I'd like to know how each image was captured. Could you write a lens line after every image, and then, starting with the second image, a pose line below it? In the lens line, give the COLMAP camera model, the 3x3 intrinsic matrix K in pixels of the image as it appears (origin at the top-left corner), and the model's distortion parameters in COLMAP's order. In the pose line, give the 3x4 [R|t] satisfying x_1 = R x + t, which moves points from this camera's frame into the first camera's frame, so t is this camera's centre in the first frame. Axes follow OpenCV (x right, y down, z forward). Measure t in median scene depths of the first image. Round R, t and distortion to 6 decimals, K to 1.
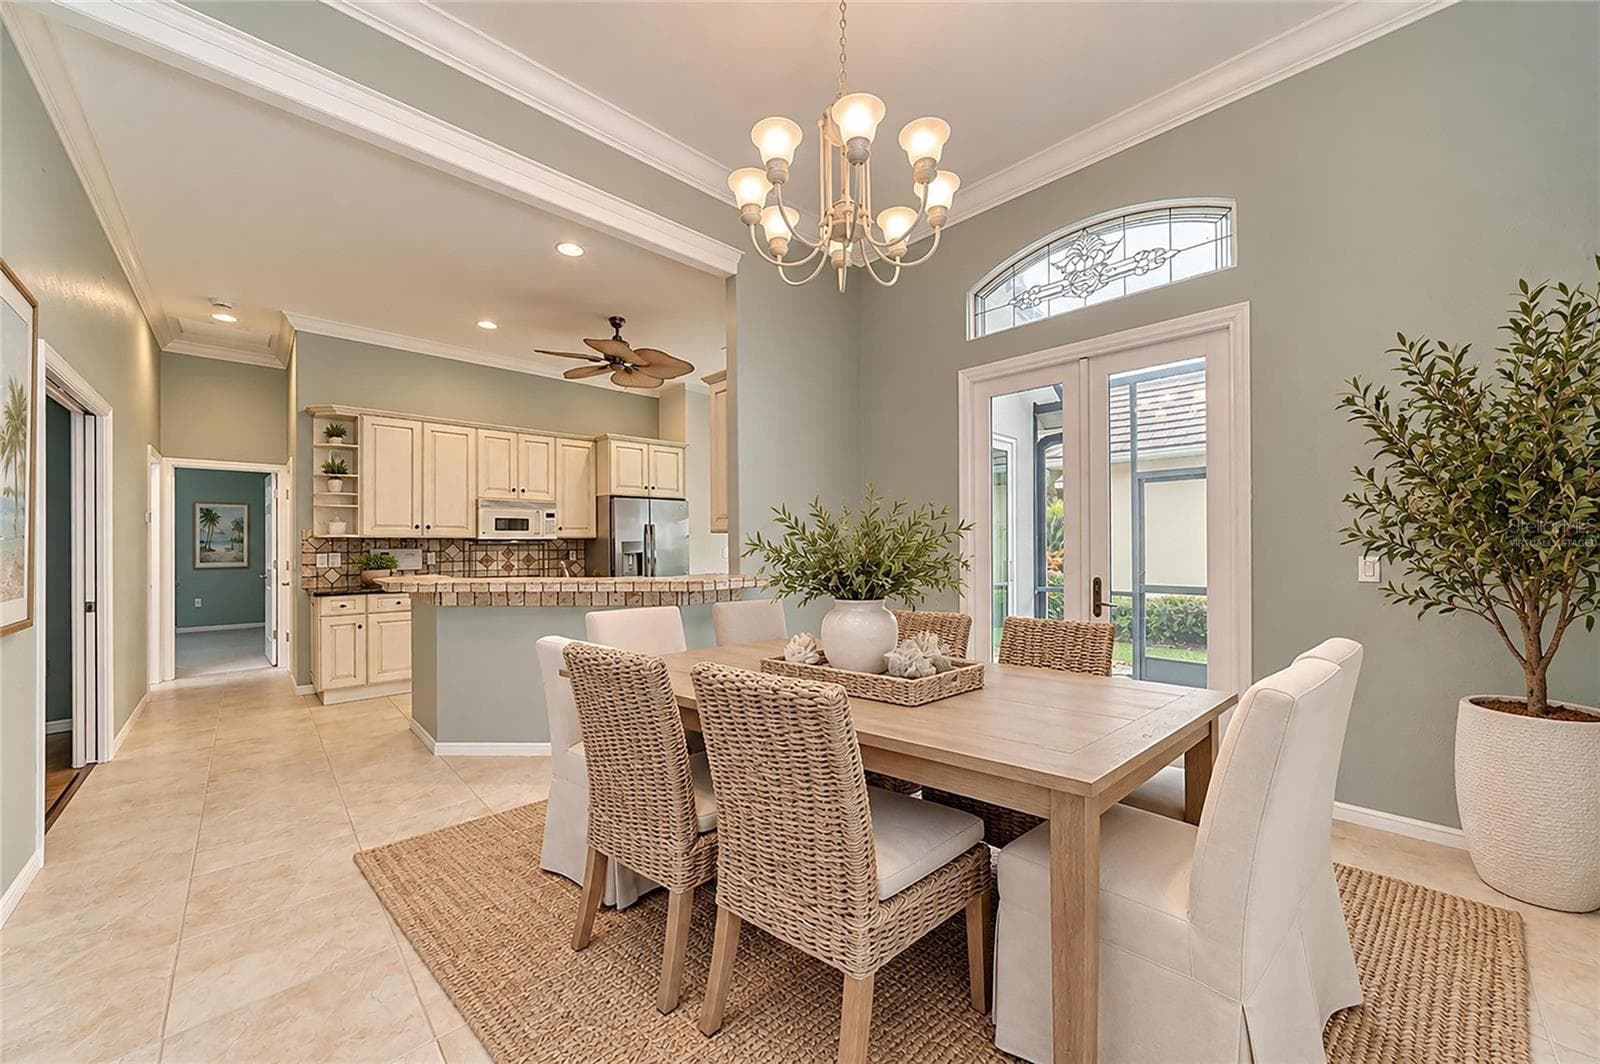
lens RADIAL K [[575.5, 0, 804.6], [0, 575.5, 535.6], [0, 0, 1]] dist [-0.011619, 0.000659]
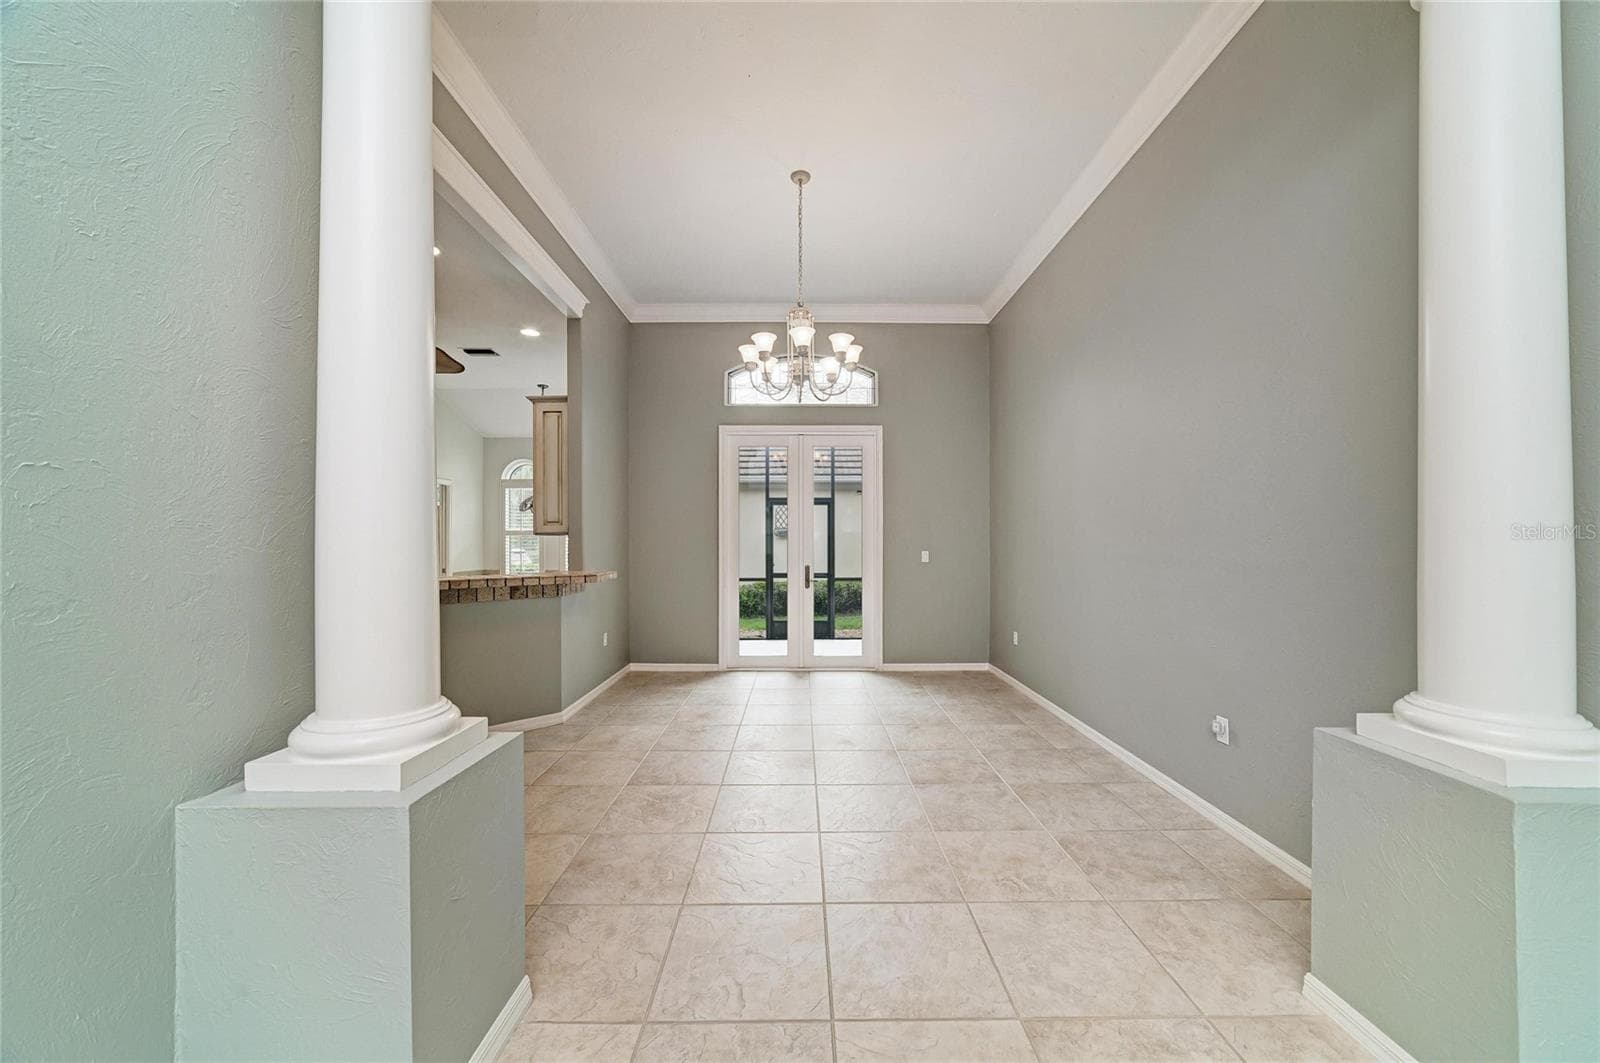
lens RADIAL K [[575.5, 0, 802.4], [0, 575.5, 541.3], [0, 0, 1]] dist [-0.011619, 0.000659]
pose [[0.692238, 0.010250, 0.721597, -0.675063], [-0.013021, 0.999914, -0.001713, 0.004612], [-0.721552, -0.008210, 0.692311, -0.161098]]
